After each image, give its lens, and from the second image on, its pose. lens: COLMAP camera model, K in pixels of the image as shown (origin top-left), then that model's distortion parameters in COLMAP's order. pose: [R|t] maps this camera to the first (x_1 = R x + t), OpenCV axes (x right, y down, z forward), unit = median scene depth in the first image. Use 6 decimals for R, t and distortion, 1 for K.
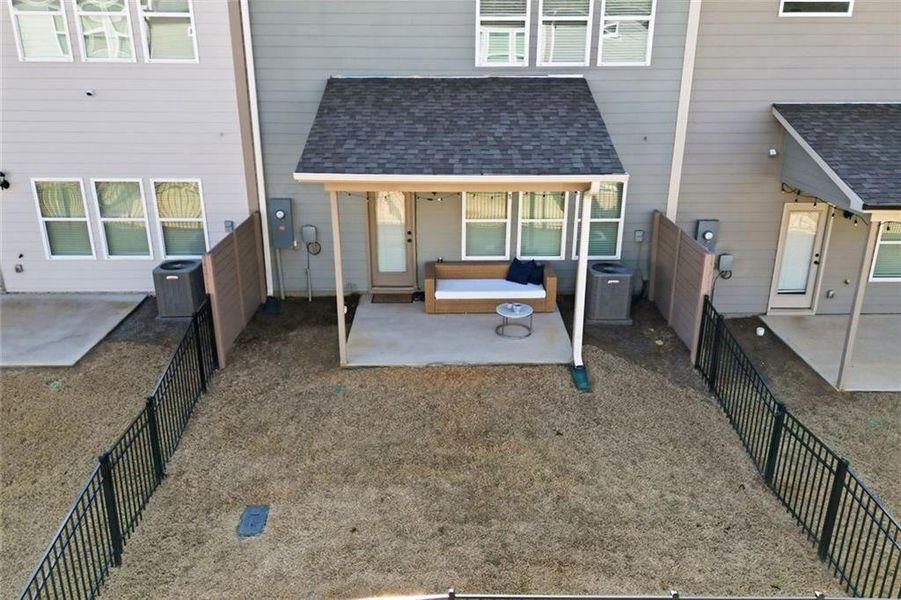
lens RADIAL K [[666.4, 0, 431.2], [0, 666.4, 298.4], [0, 0, 1]] dist [0.043901, -0.042948]
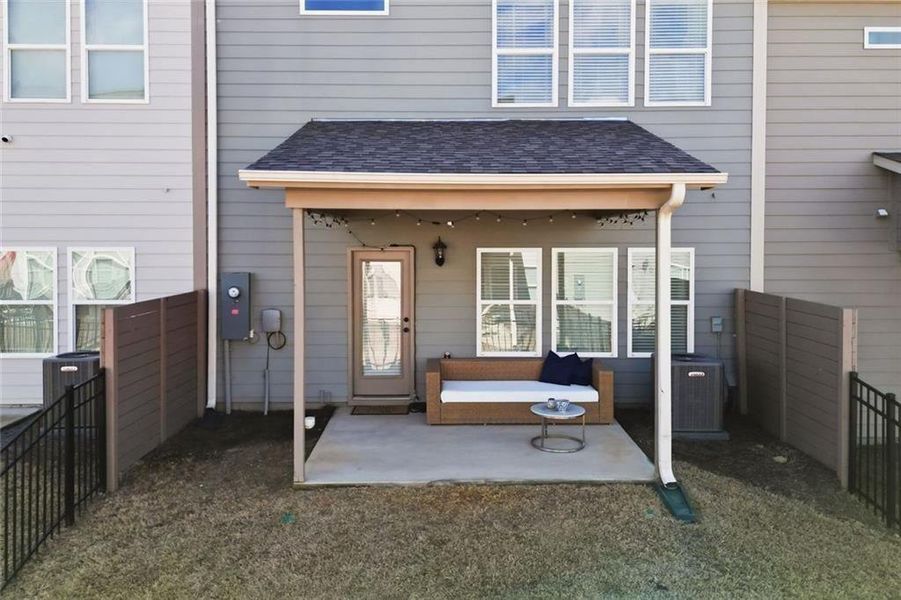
lens RADIAL K [[666.4, 0, 431.2], [0, 666.4, 298.4], [0, 0, 1]] dist [0.043901, -0.042948]
pose [[0.999972, 0.007343, 0.001045, -0.006137], [-0.006624, 0.947492, -0.319712, 0.127534], [-0.003338, 0.319696, 0.947514, 0.313406]]
